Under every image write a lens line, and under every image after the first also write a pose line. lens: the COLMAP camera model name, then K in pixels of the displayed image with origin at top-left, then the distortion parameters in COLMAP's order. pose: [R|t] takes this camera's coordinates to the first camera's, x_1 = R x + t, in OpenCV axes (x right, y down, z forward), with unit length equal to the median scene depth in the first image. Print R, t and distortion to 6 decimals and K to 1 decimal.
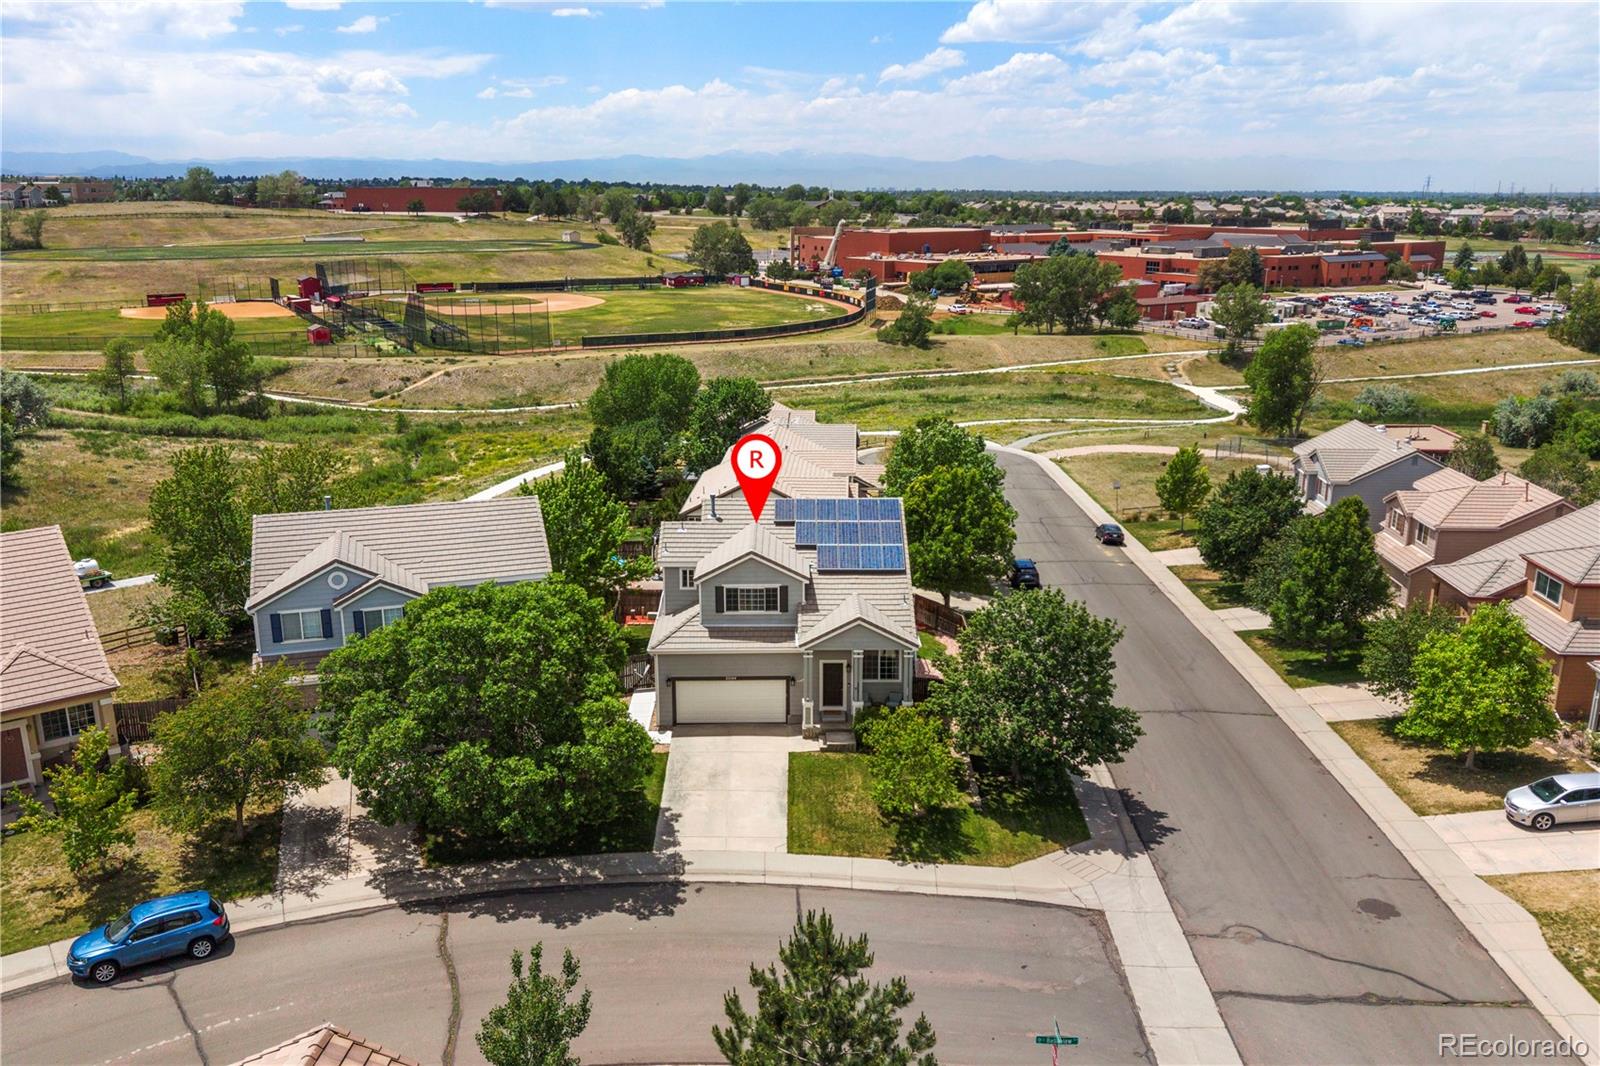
lens RADIAL K [[1251.7, 0, 800.0], [0, 1251.7, 533.0], [0, 0, 1]] dist [0.144972, -0.314602]
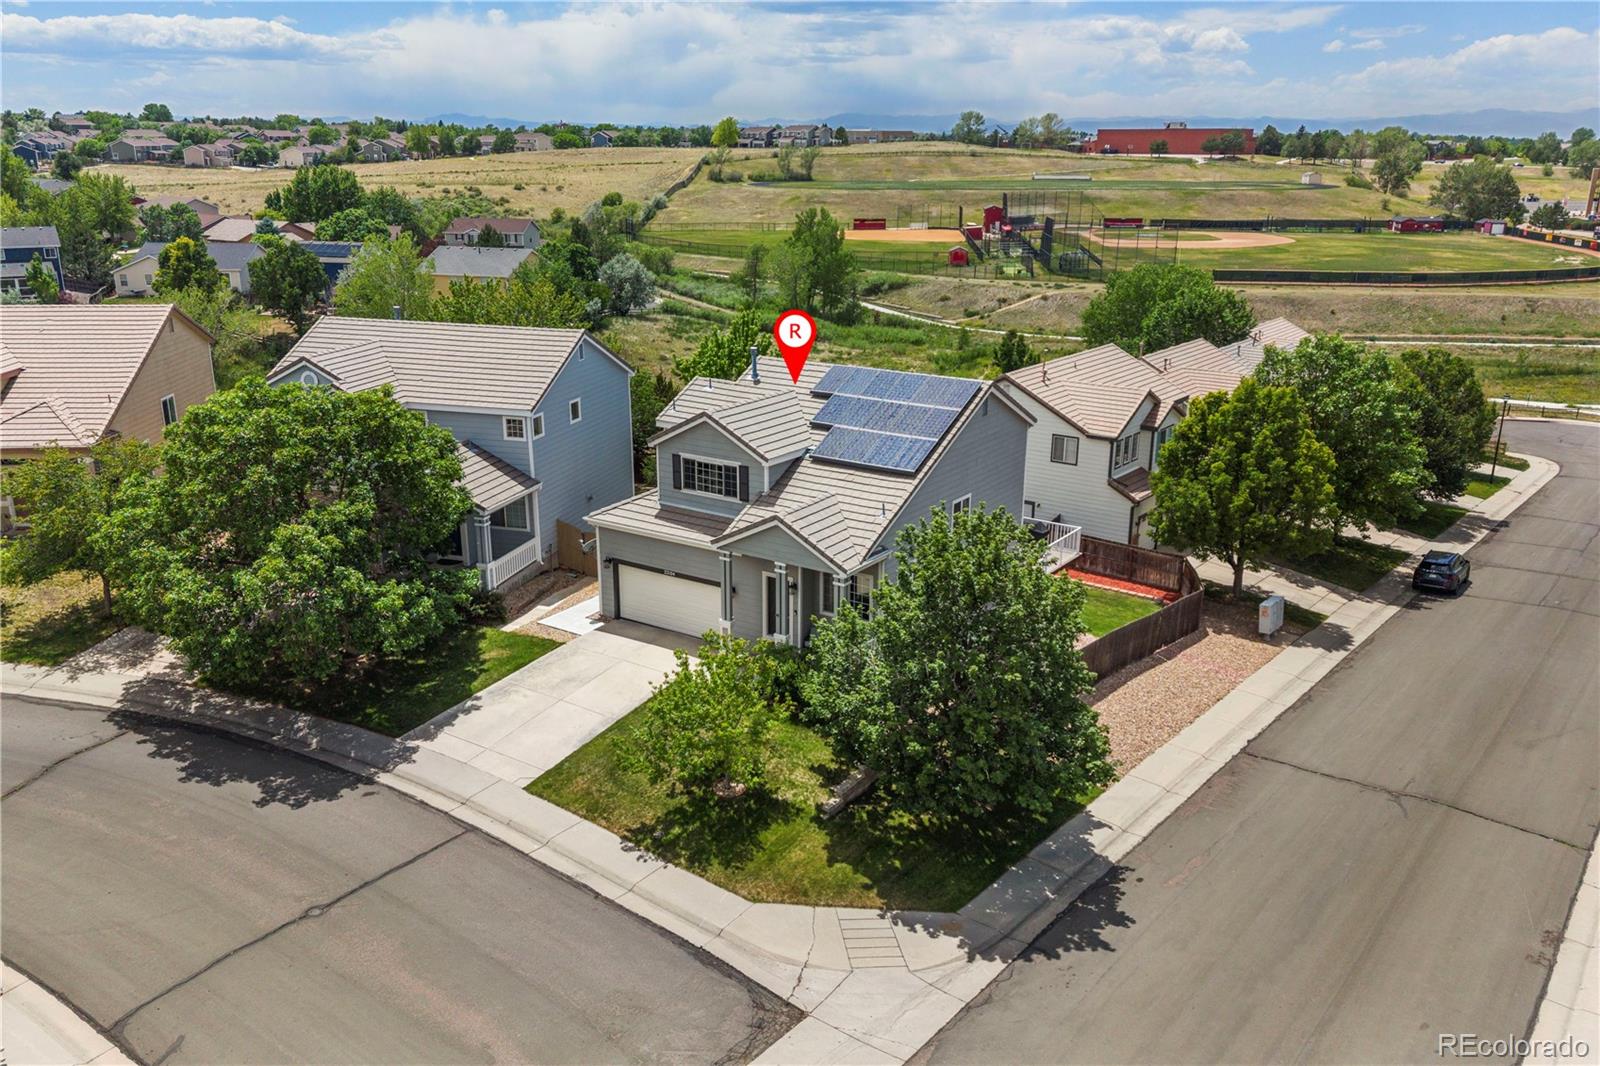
lens RADIAL K [[1259.9, 0, 800.0], [0, 1259.9, 533.0], [0, 0, 1]] dist [0.054429, -0.079337]
pose [[0.823220, 0.168487, -0.542145, 0.124719], [-0.152392, 0.985480, 0.074867, 0.005990], [0.546887, 0.020987, 0.836943, 0.114394]]
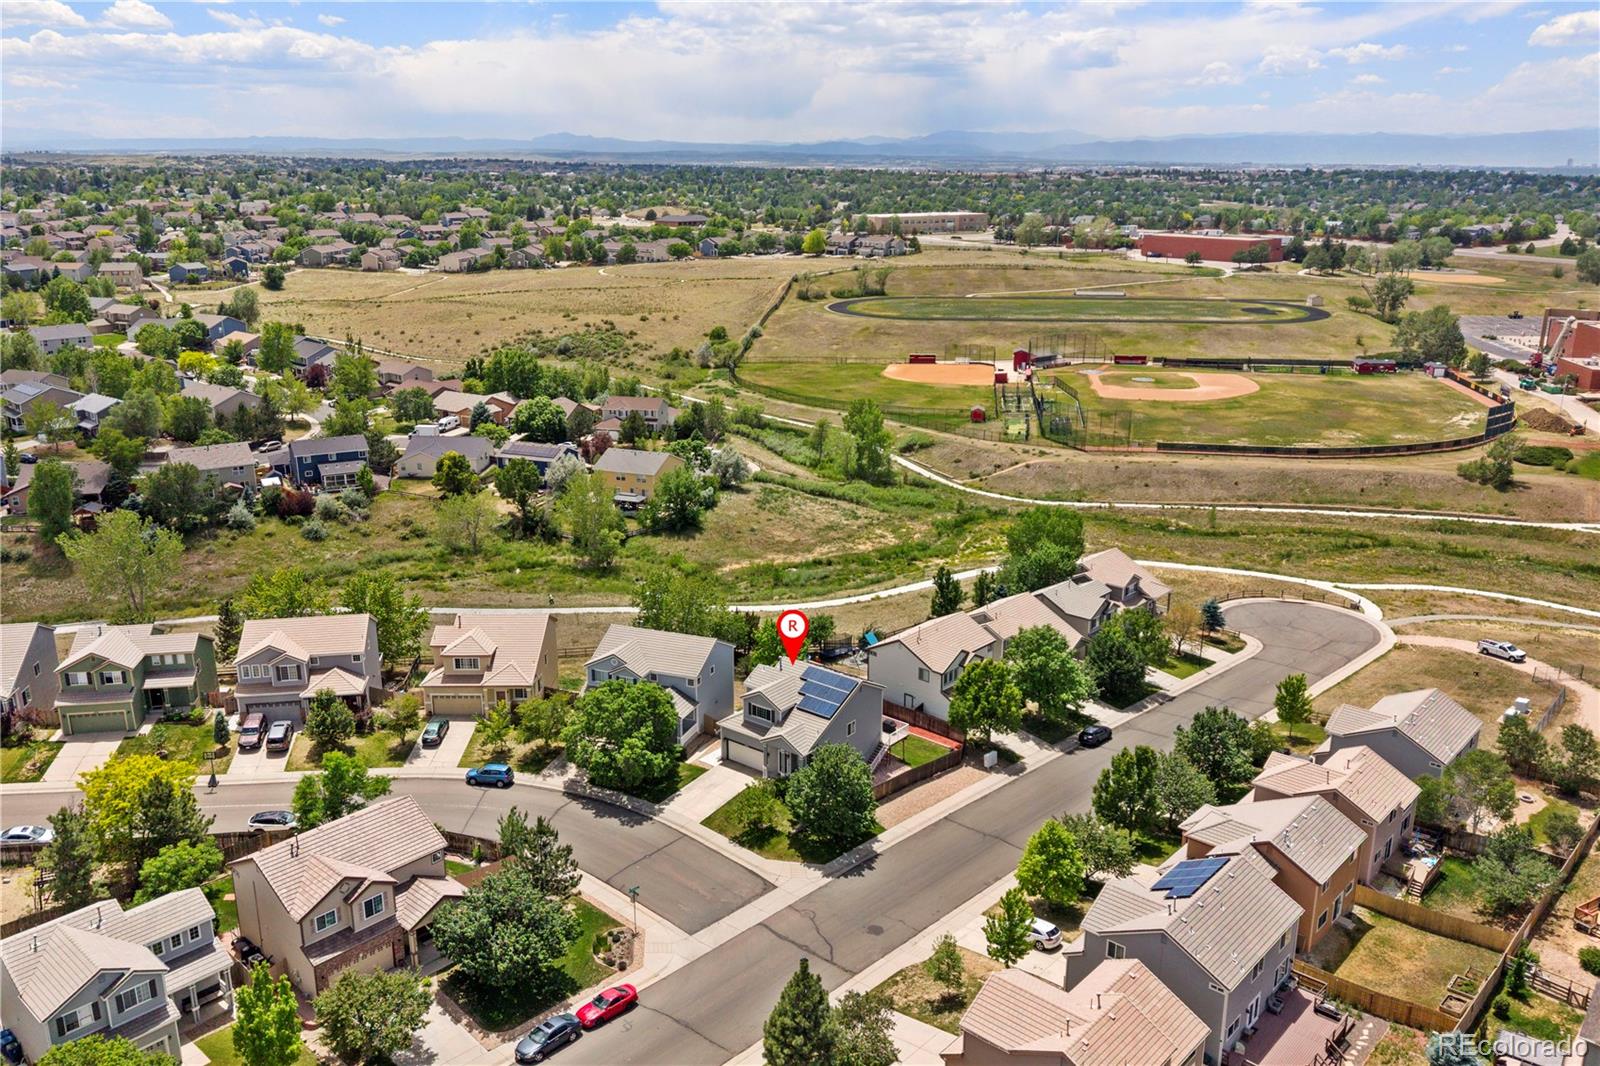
lens RADIAL K [[1251.7, 0, 800.0], [0, 1251.7, 533.0], [0, 0, 1]] dist [0.144972, -0.314602]
pose [[0.777855, 0.177506, -0.602855, 0.368925], [-0.166365, 0.983220, 0.074843, -0.124271], [0.606024, 0.042077, 0.794333, -0.201739]]
